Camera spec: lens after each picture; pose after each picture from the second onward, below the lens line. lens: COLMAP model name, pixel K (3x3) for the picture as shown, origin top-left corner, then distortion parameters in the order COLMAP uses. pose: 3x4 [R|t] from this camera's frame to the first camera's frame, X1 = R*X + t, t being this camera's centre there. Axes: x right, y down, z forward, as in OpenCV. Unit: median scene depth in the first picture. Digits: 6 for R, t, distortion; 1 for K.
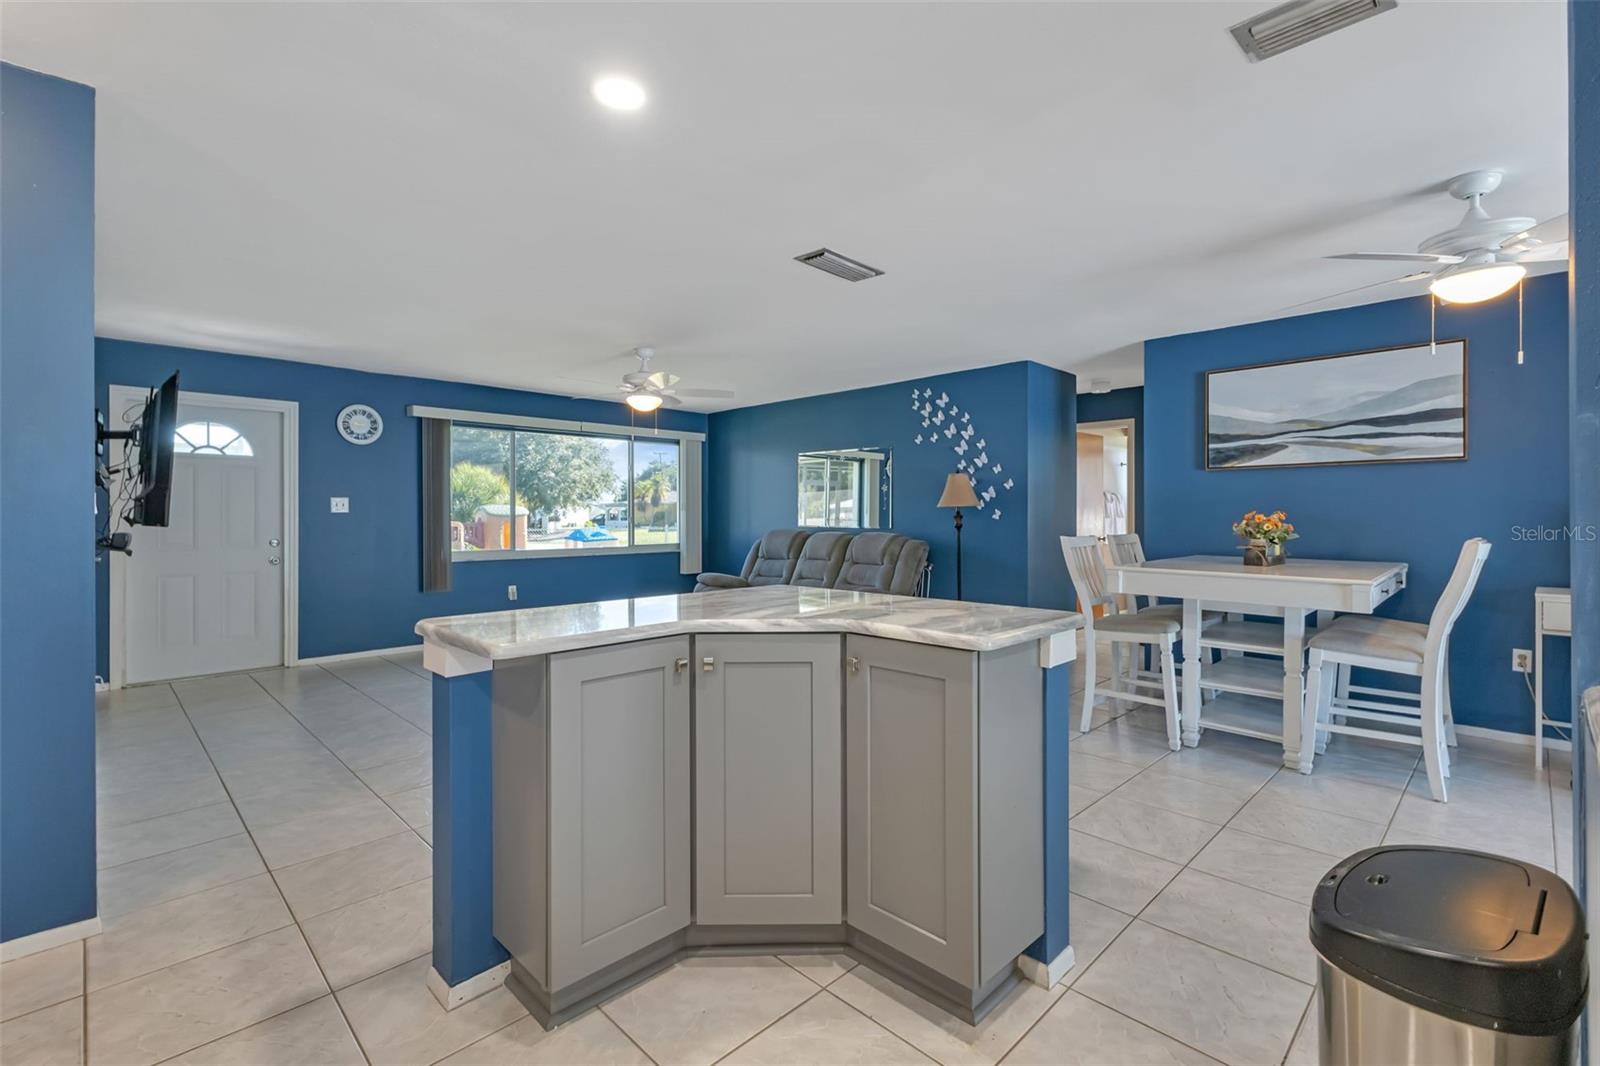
lens RADIAL K [[710.6, 0, 800.8], [0, 710.6, 517.8], [0, 0, 1]] dist [0.006252, -0.000445]
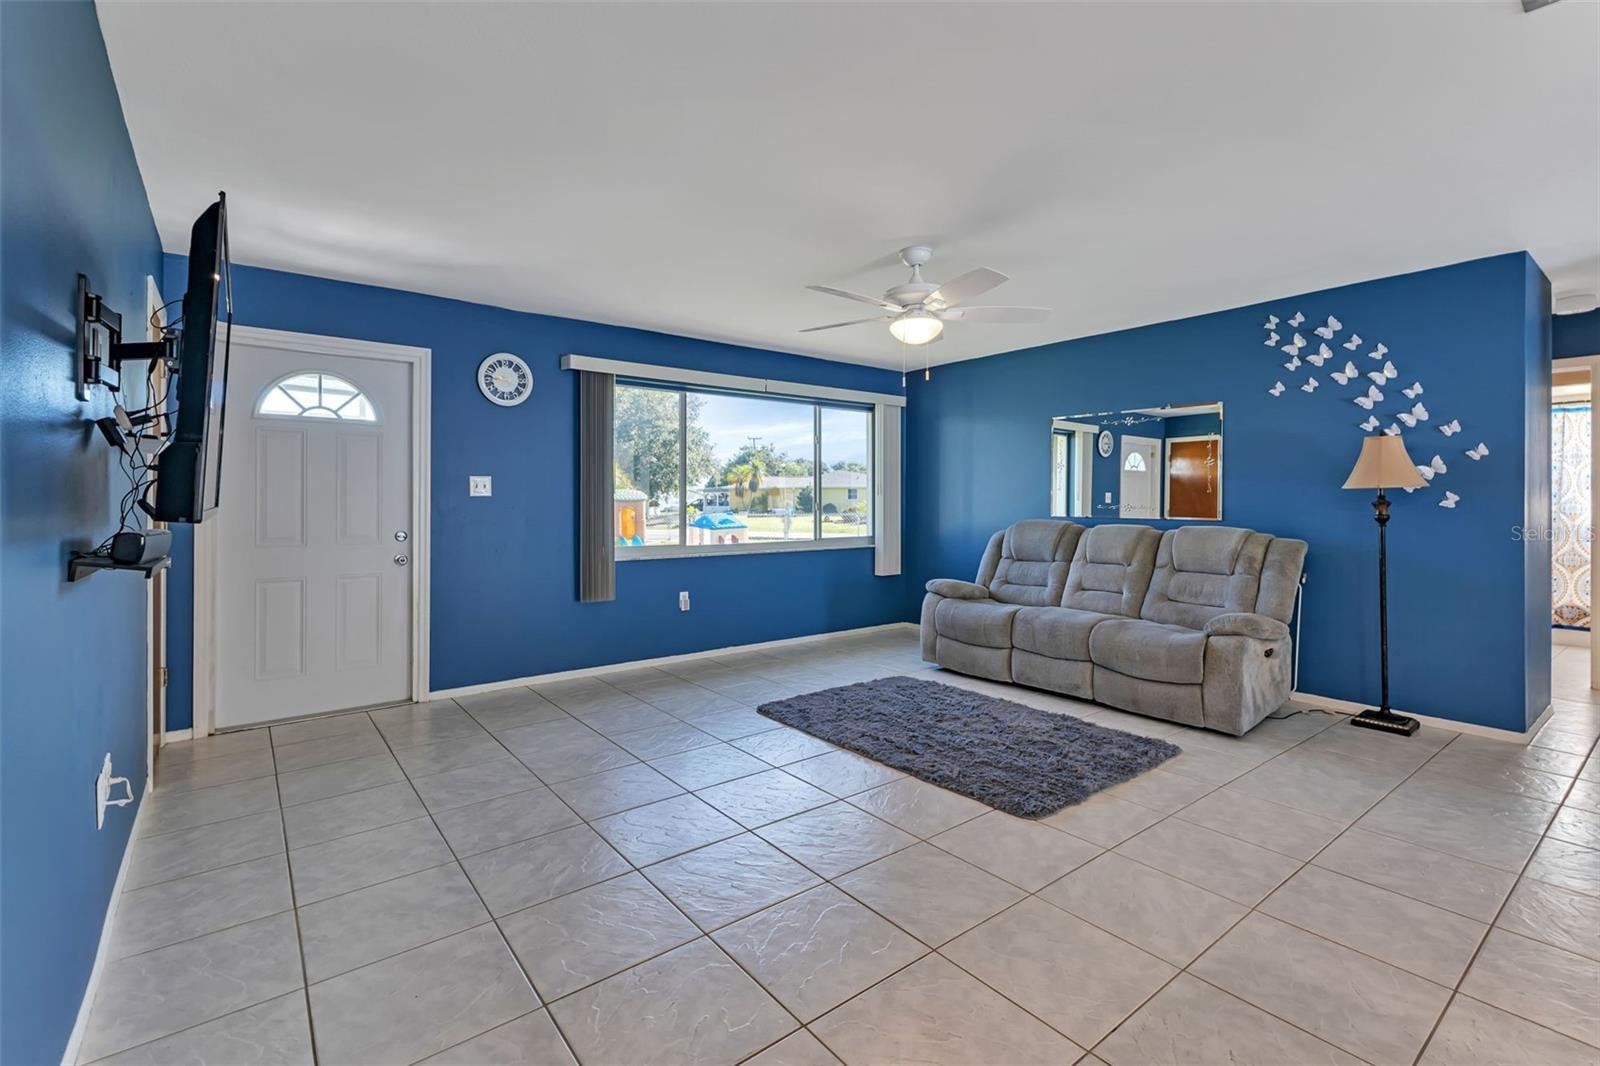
lens RADIAL K [[713.2, 0, 800.6], [0, 713.2, 501.1], [0, 0, 1]] dist [0.003484, -0.000256]
pose [[0.992418, 0.002148, -0.122887, -0.212807], [-0.002525, 0.999993, -0.002906, -0.000714], [0.122880, 0.003194, 0.992416, 0.284838]]
